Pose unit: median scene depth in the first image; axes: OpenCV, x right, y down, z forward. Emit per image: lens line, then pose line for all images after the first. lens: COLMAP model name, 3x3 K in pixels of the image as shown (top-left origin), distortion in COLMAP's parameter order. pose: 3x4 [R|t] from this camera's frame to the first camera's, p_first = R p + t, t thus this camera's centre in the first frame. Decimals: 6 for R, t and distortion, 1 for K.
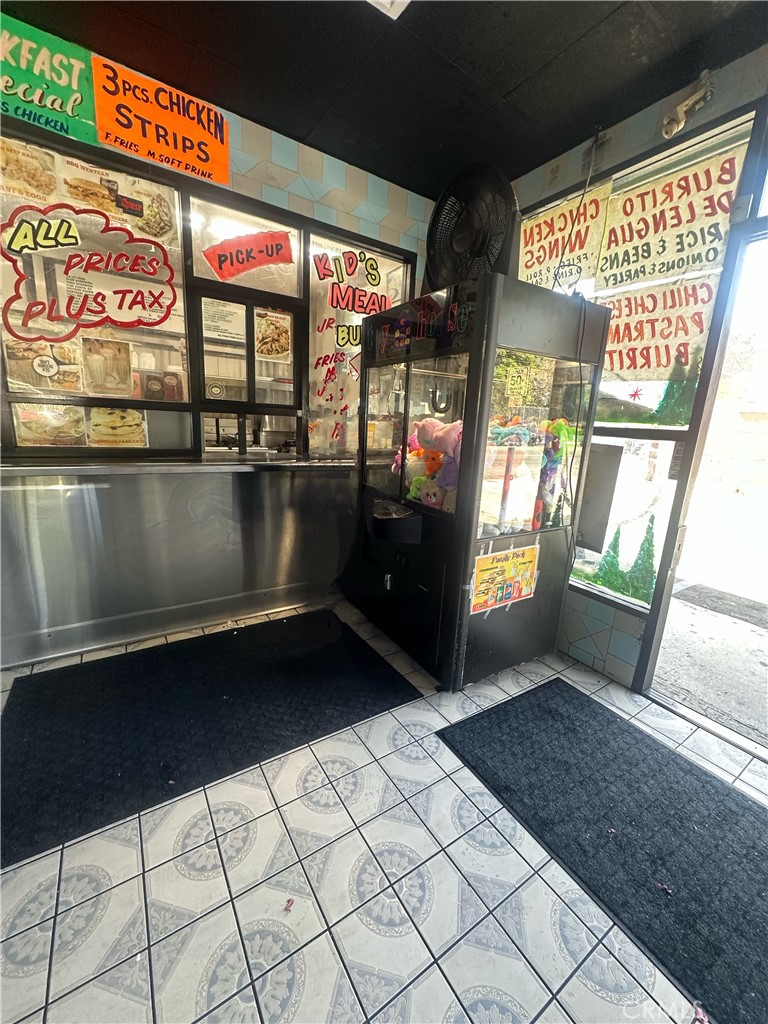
lens RADIAL K [[408.7, 0, 386.2], [0, 408.7, 512.1], [0, 0, 1]] dist [-0.001164, 0.000107]
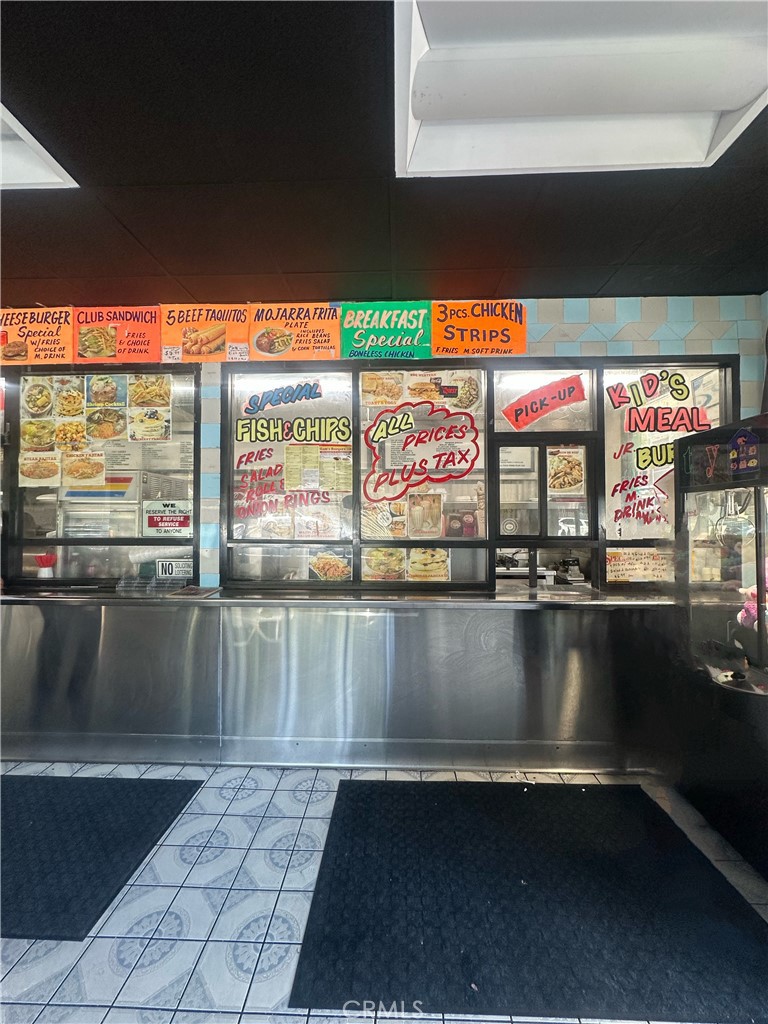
lens RADIAL K [[408.7, 0, 385.3], [0, 408.7, 510.6], [0, 0, 1]] dist [-0.001164, 0.000107]
pose [[0.817146, -0.065690, -0.572675, -0.078590], [-0.081989, 0.970139, -0.228273, -0.077453], [0.570570, 0.233485, 0.787359, -0.022224]]
